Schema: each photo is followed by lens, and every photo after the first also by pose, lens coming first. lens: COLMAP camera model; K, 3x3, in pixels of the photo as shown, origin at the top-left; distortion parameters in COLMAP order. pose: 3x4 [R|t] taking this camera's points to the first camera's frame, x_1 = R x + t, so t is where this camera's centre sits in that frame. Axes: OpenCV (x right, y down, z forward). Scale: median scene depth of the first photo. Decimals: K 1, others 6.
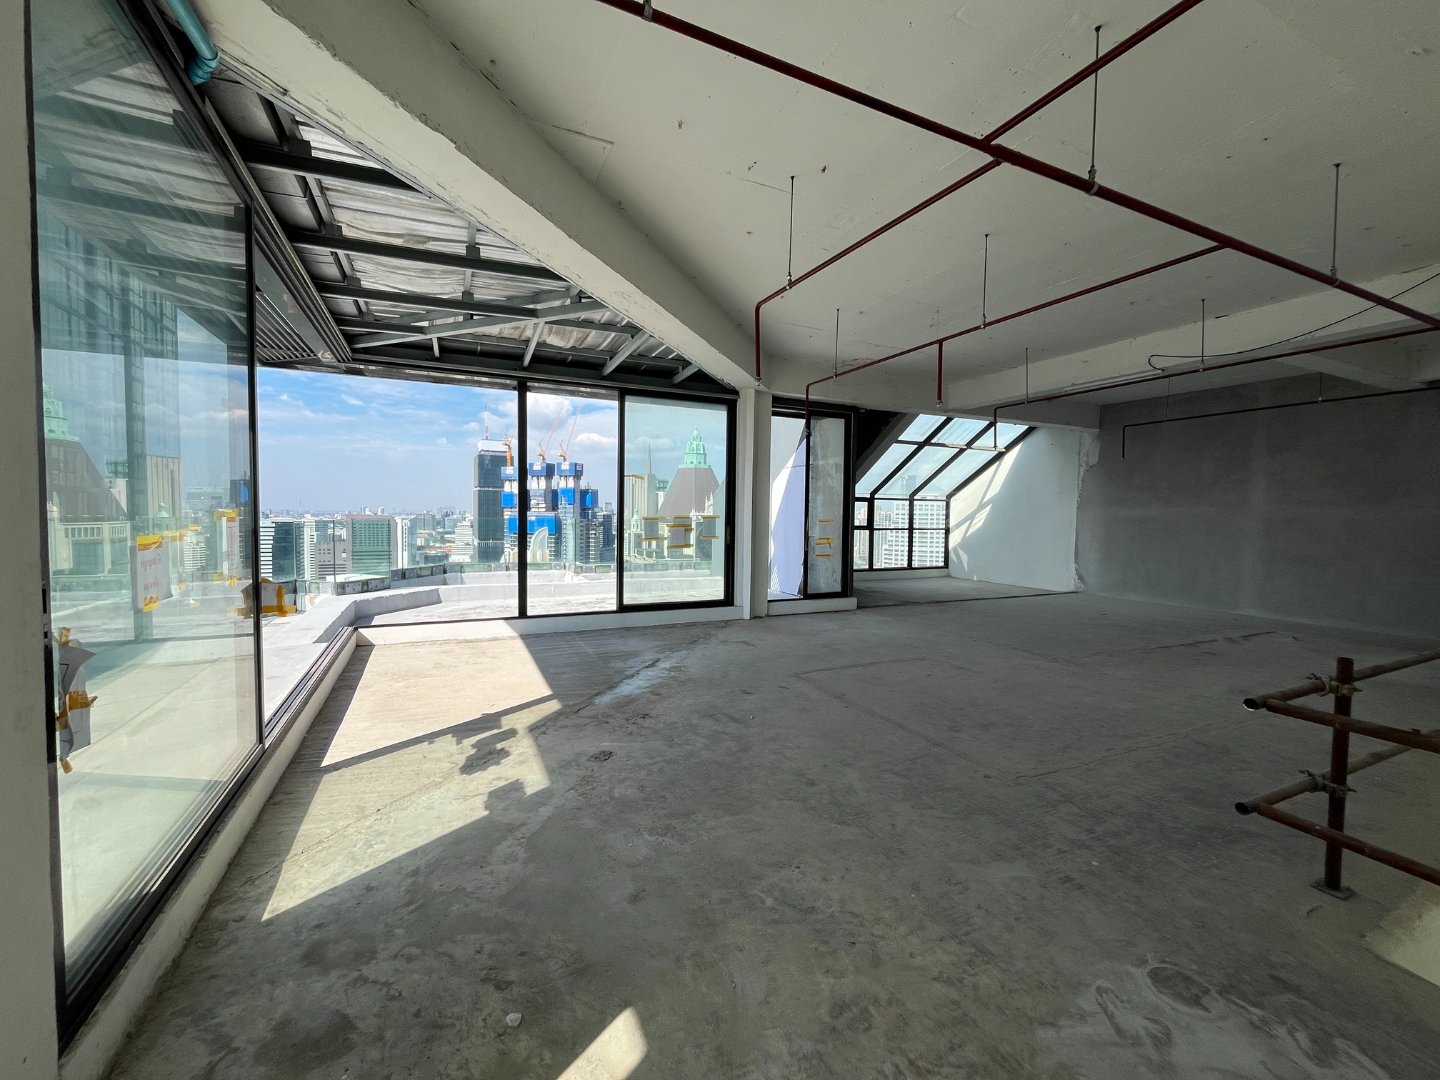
lens RADIAL K [[585.1, 0, 715.1], [0, 585.1, 535.3], [0, 0, 1]] dist [-0.001300, -0.000432]
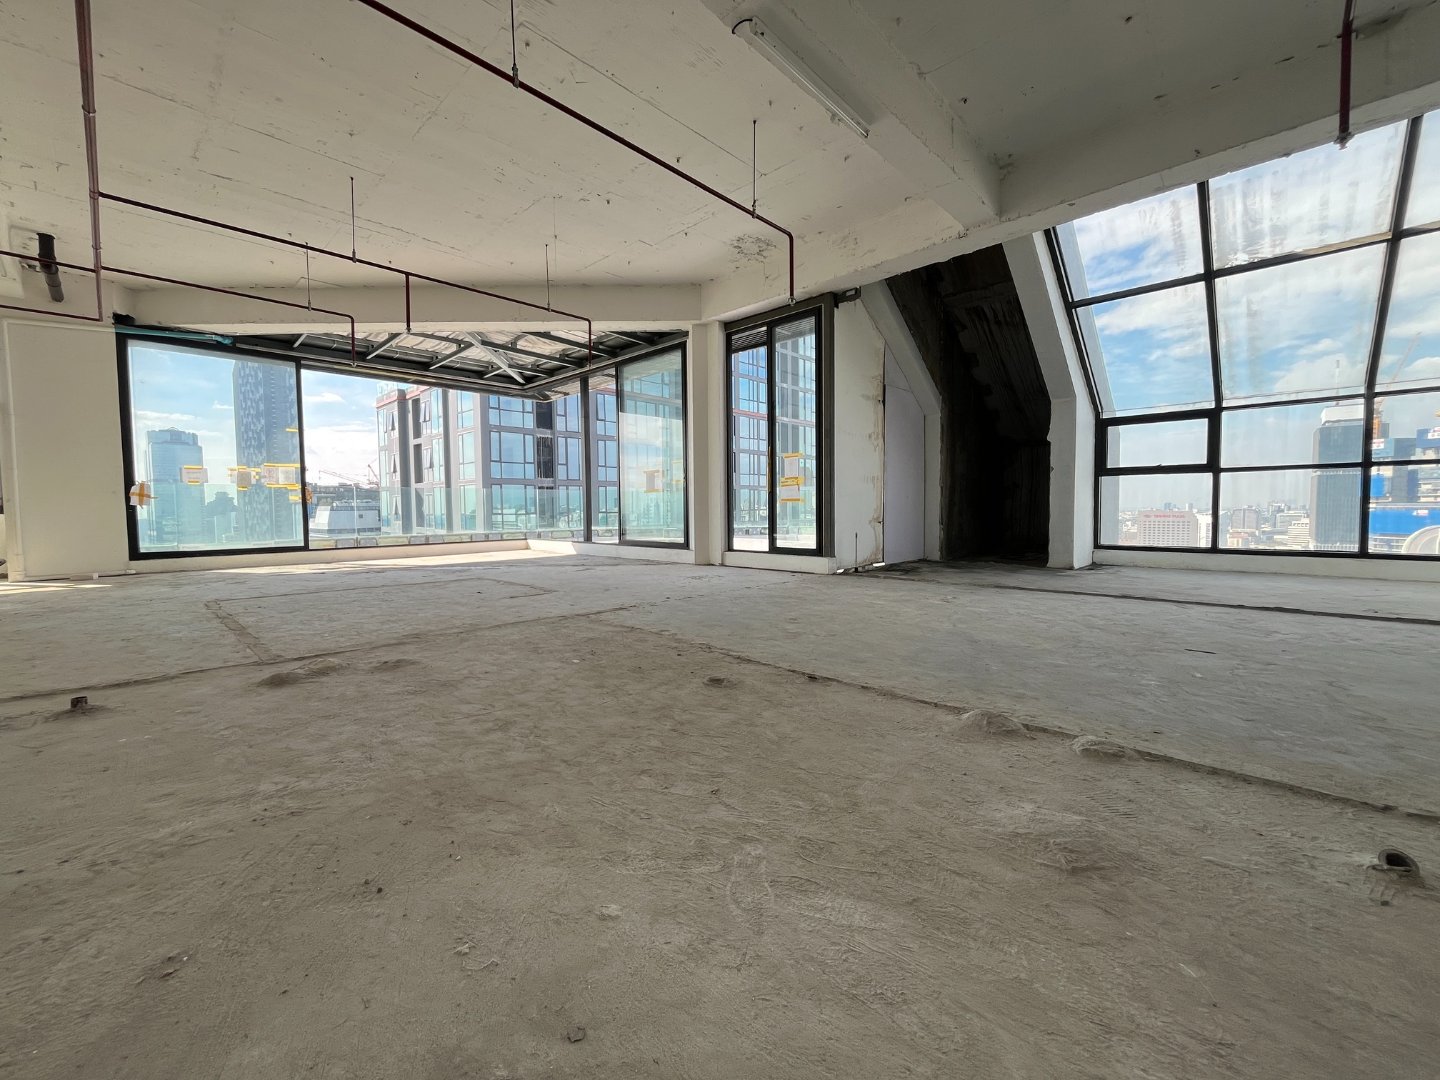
lens RADIAL K [[585.1, 0, 718.6], [0, 585.1, 533.2], [0, 0, 1]] dist [-0.001300, -0.000432]
pose [[0.357652, 0.021566, -0.933606, 1.885411], [-0.021242, 0.999663, 0.014955, 0.147474], [0.933613, 0.014483, 0.357989, 1.337909]]
